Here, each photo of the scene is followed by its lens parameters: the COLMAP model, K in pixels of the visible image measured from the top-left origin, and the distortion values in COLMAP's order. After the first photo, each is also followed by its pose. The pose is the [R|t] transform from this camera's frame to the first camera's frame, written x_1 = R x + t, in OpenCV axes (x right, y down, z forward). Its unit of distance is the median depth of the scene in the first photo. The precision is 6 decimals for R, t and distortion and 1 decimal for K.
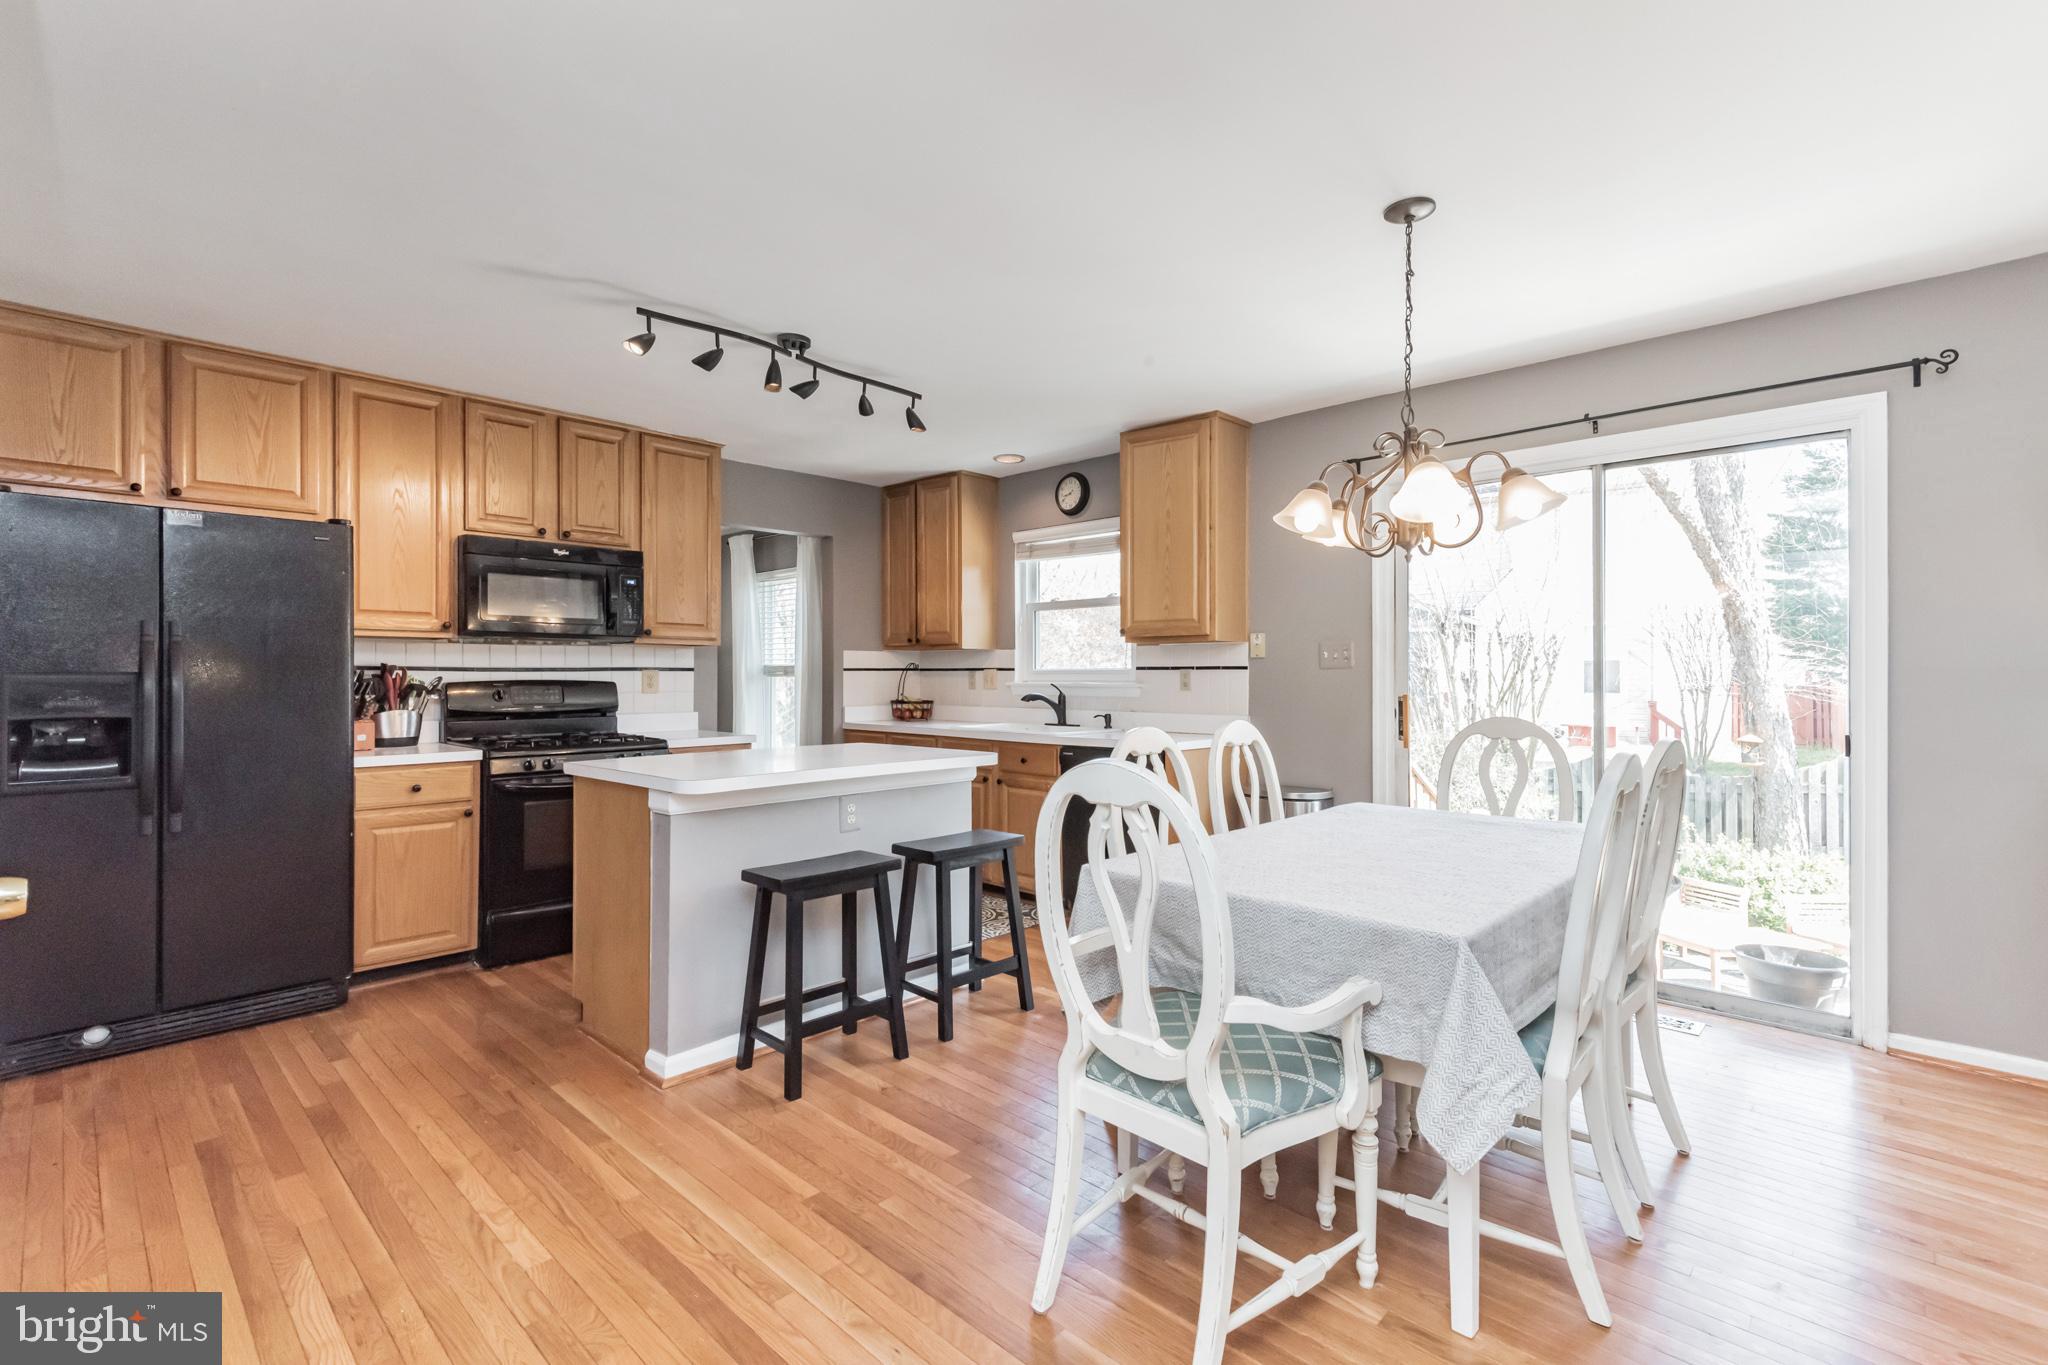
lens RADIAL K [[924.8, 0, 1022.0], [0, 924.8, 676.7], [0, 0, 1]] dist [0.005213, 0.001532]
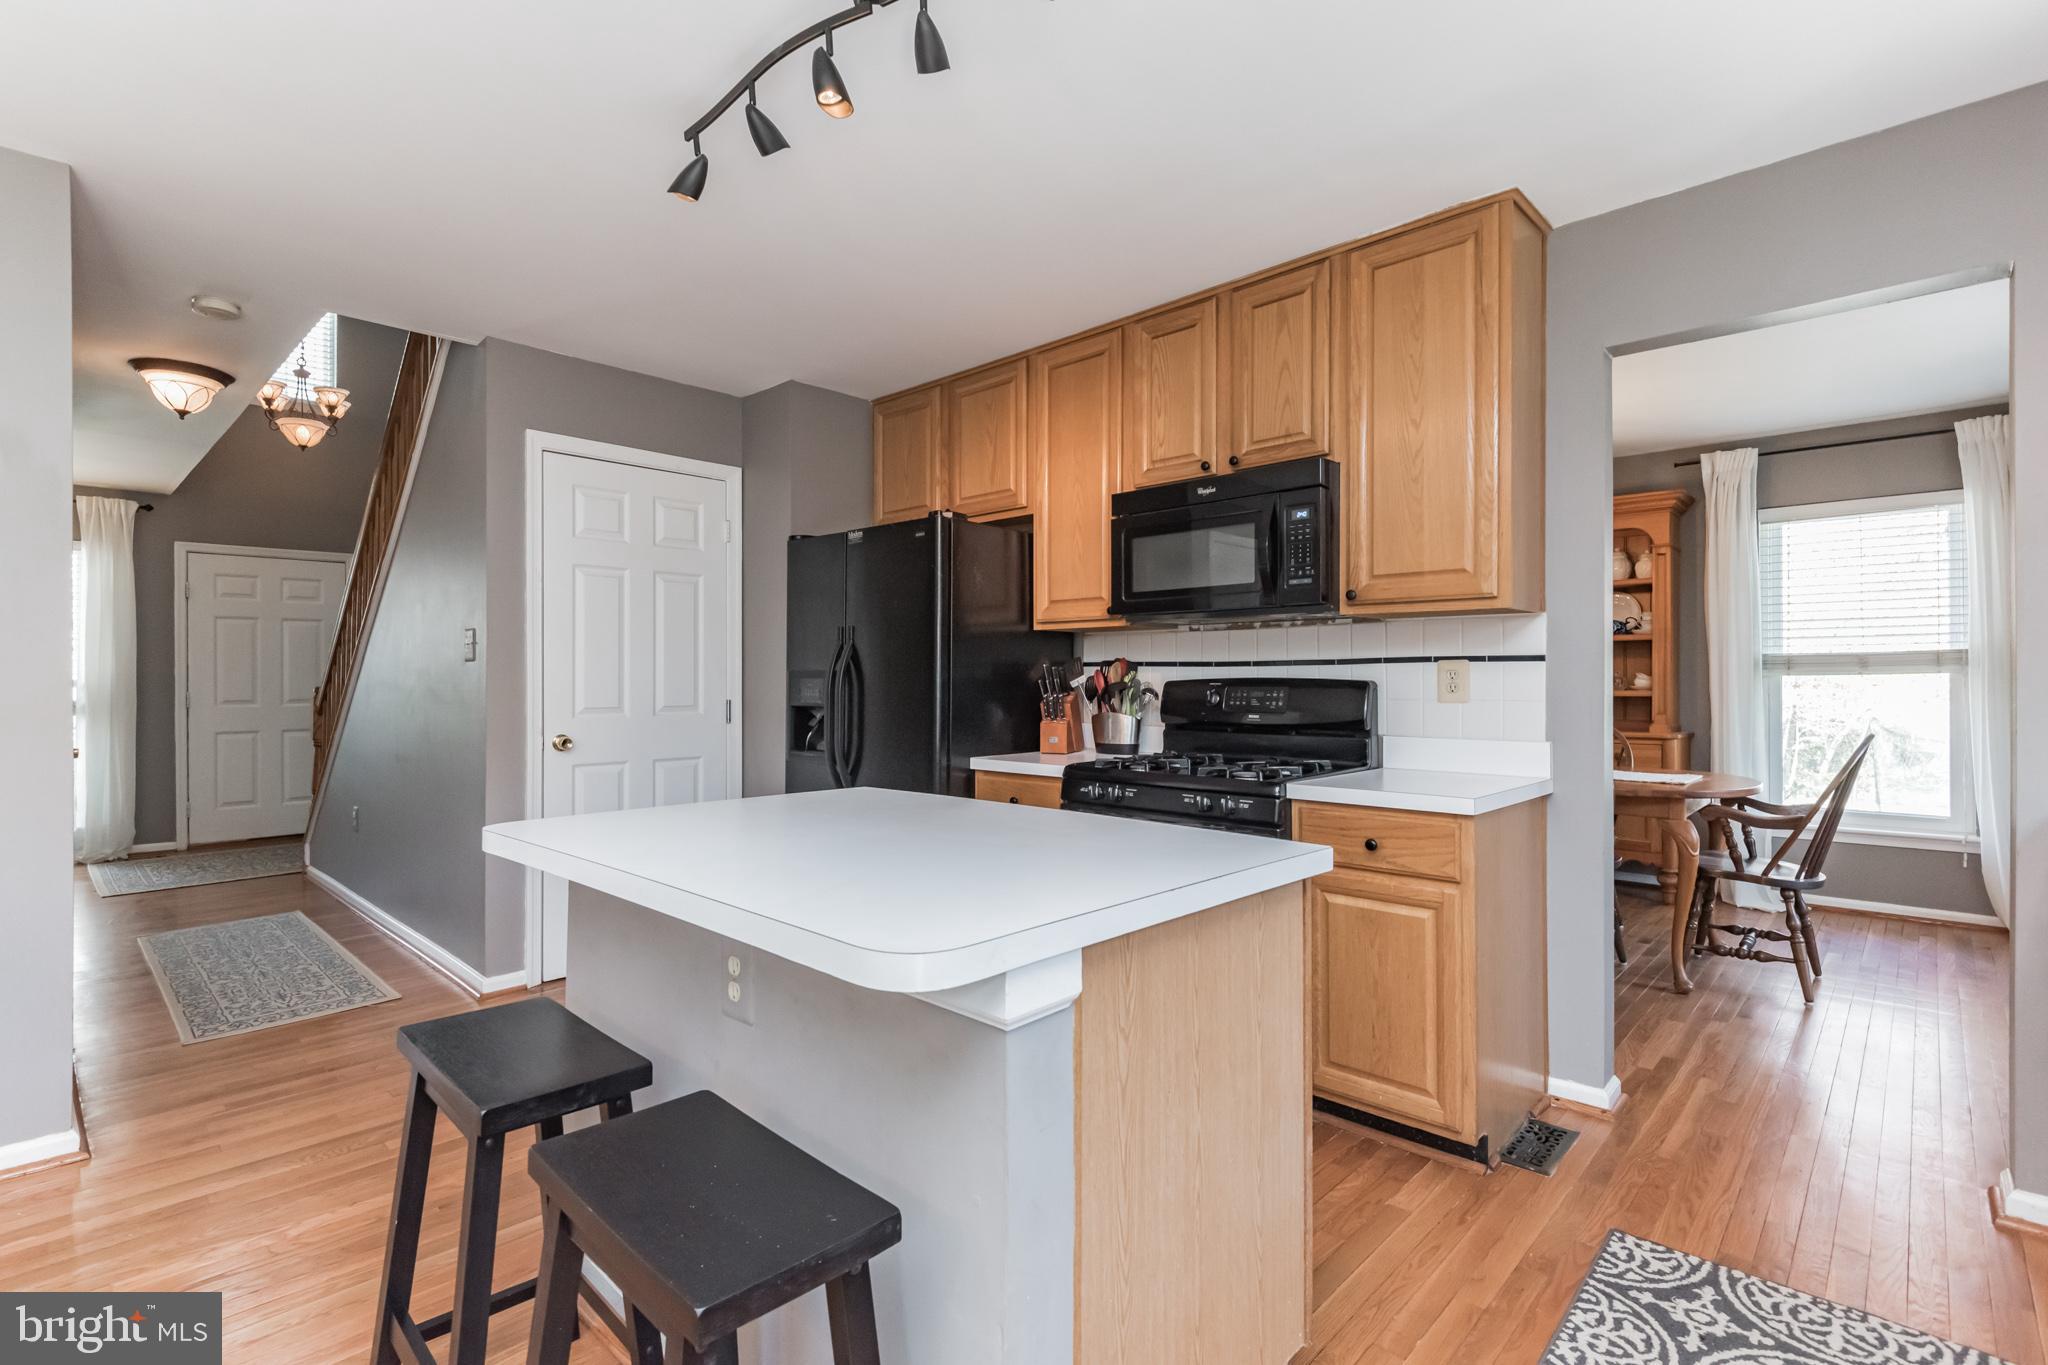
lens RADIAL K [[951.2, 0, 1028.5], [0, 951.2, 676.6], [0, 0, 1]] dist [0.001231, -0.001567]
pose [[0.002764, -0.003453, -0.999990, 0.189524], [0.002317, 0.999991, -0.003446, 0.004251], [0.999993, -0.002307, 0.002772, 0.829669]]
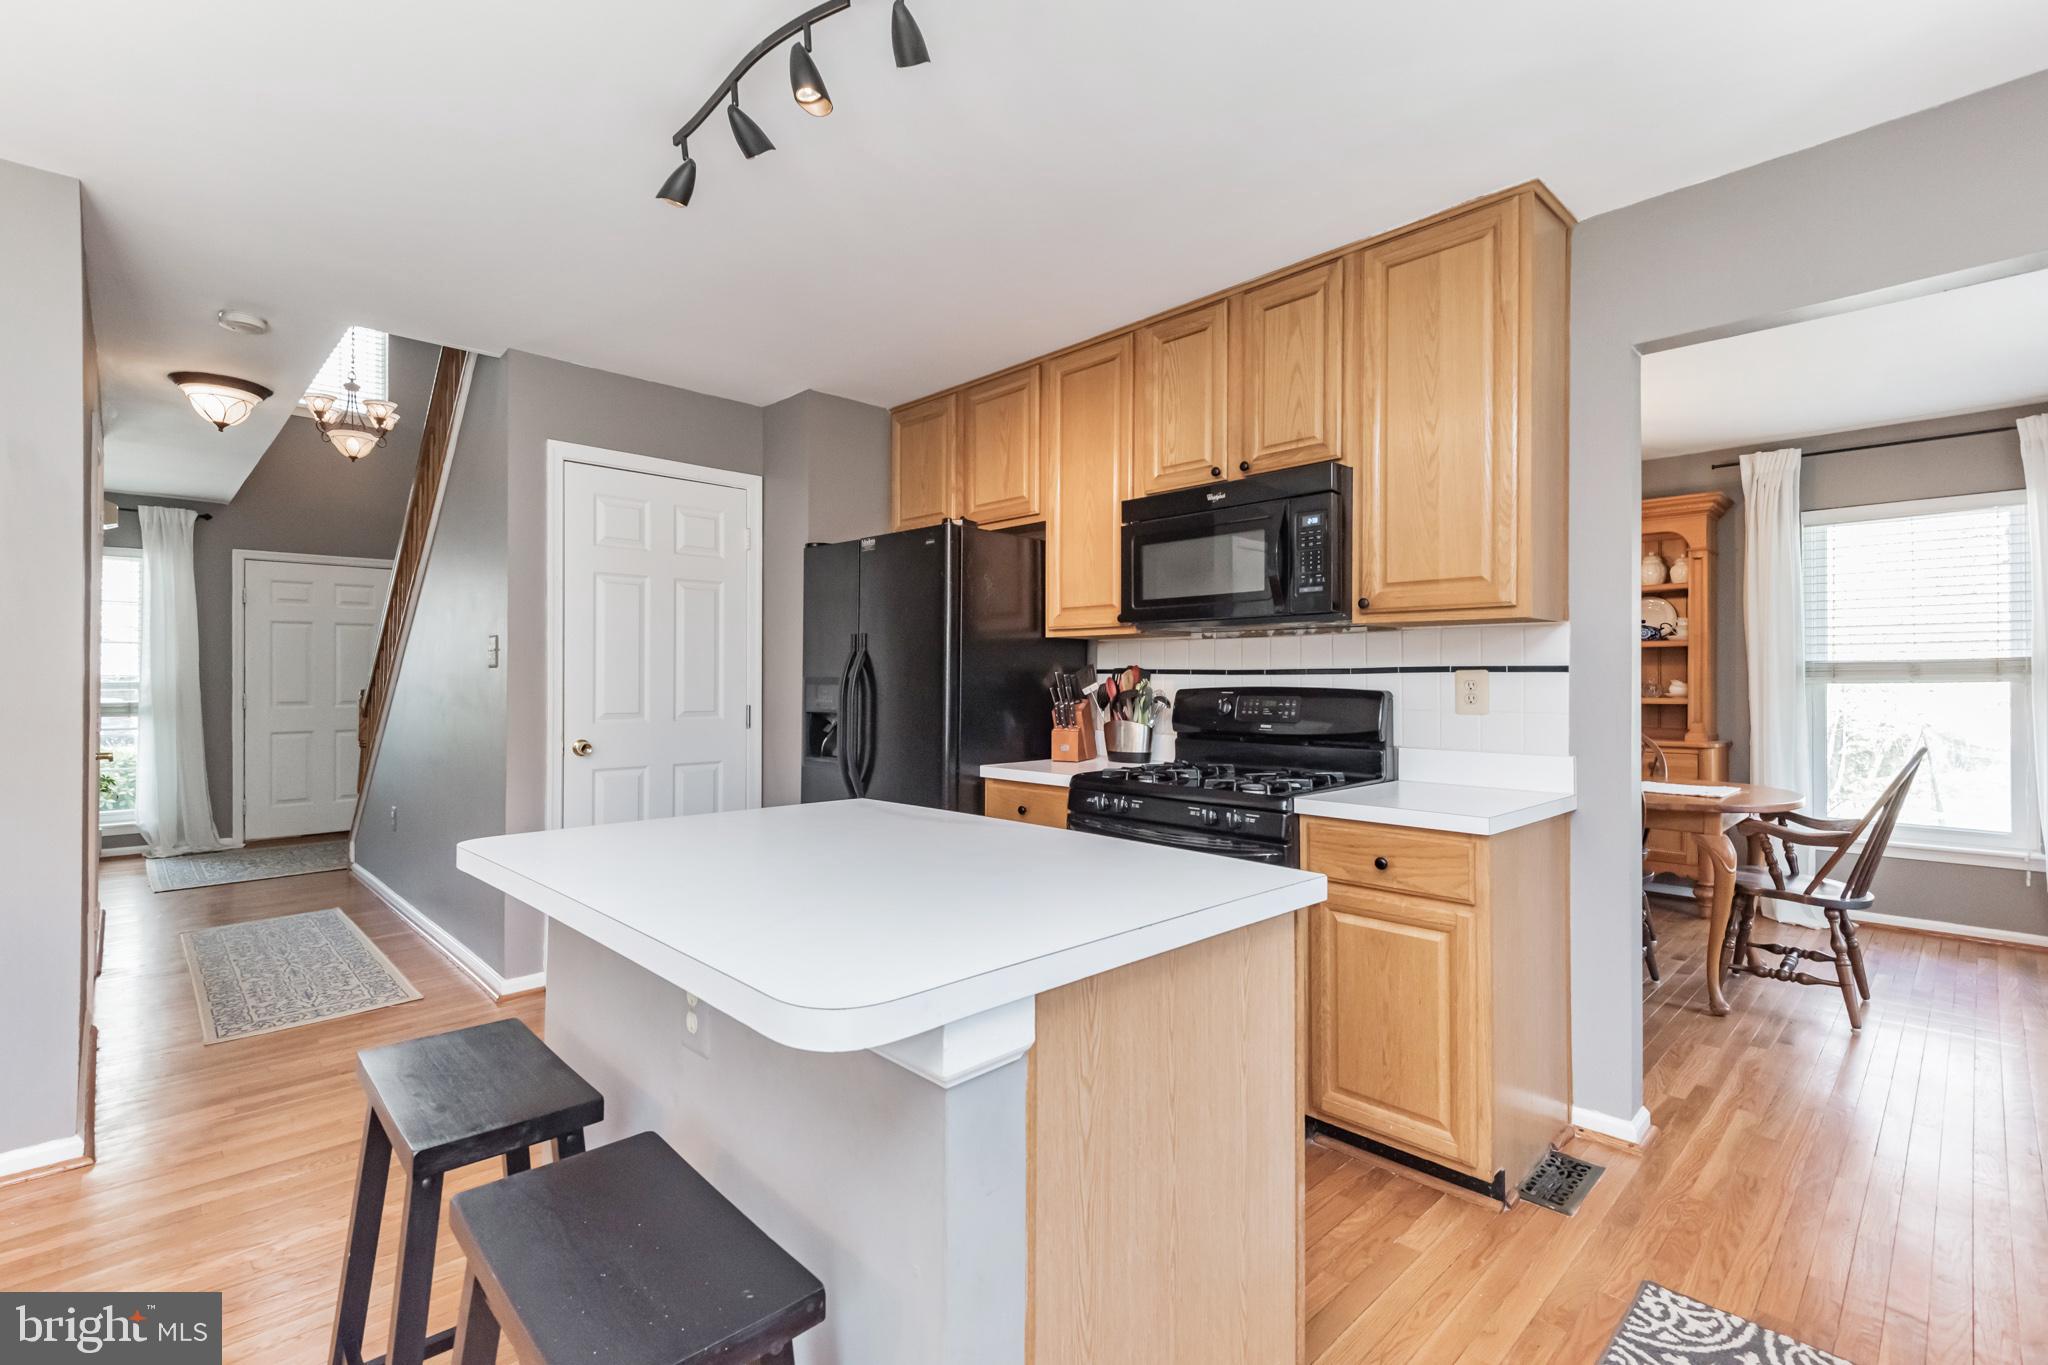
lens RADIAL K [[924.8, 0, 1030.0], [0, 924.8, 674.4], [0, 0, 1]] dist [0.005213, 0.001532]
pose [[-0.037249, -0.006143, -0.999287, 0.163567], [-0.000240, 0.999981, -0.006138, -0.002098], [0.999306, 0.000011, -0.037250, 0.852268]]
